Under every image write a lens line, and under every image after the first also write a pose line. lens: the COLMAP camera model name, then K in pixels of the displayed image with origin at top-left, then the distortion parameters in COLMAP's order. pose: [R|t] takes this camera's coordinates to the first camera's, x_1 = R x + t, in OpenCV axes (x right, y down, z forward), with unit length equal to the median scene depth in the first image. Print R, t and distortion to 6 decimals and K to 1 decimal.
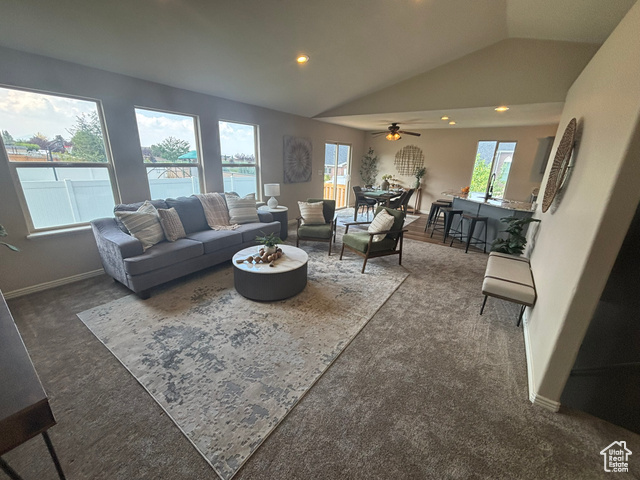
lens RADIAL K [[257.6, 0, 317.2], [0, 257.6, 239.1], [0, 0, 1]] dist [0.004699, -0.000867]
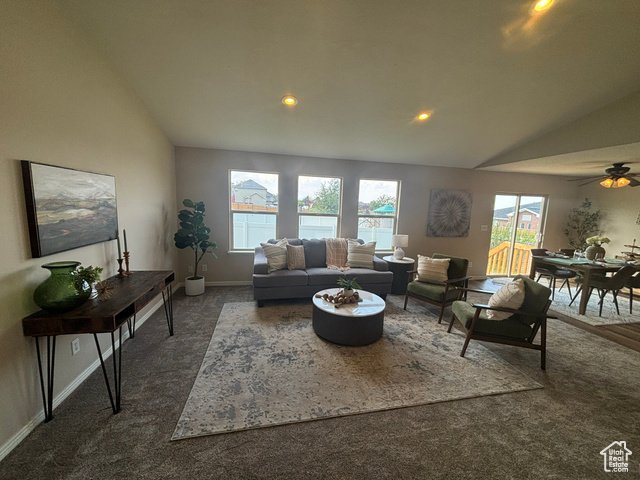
lens RADIAL K [[257.6, 0, 318.6], [0, 257.6, 236.0], [0, 0, 1]] dist [0.004699, -0.000867]
pose [[0.732859, 0.077549, -0.675947, 0.357872], [-0.217853, 0.967925, -0.125148, -0.022386], [0.644561, 0.238973, 0.726246, 0.097817]]
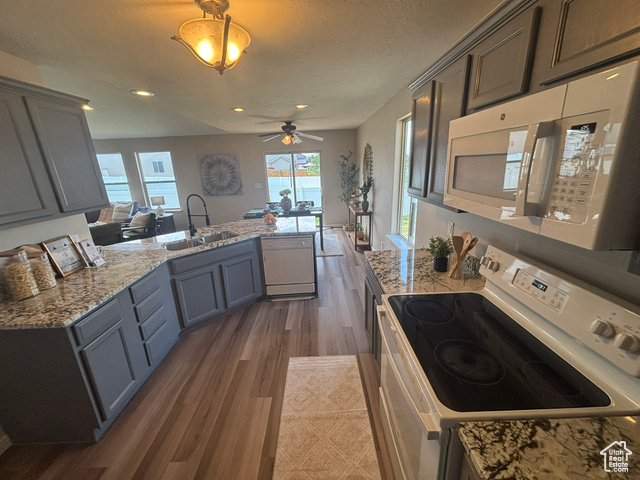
lens RADIAL K [[257.6, 0, 320.5], [0, 257.6, 238.4], [0, 0, 1]] dist [0.004699, -0.000867]
pose [[0.597042, 0.160169, -0.786058, 1.810927], [-0.185785, 0.980833, 0.058745, -0.318004], [0.780400, 0.110965, 0.615356, 1.179787]]
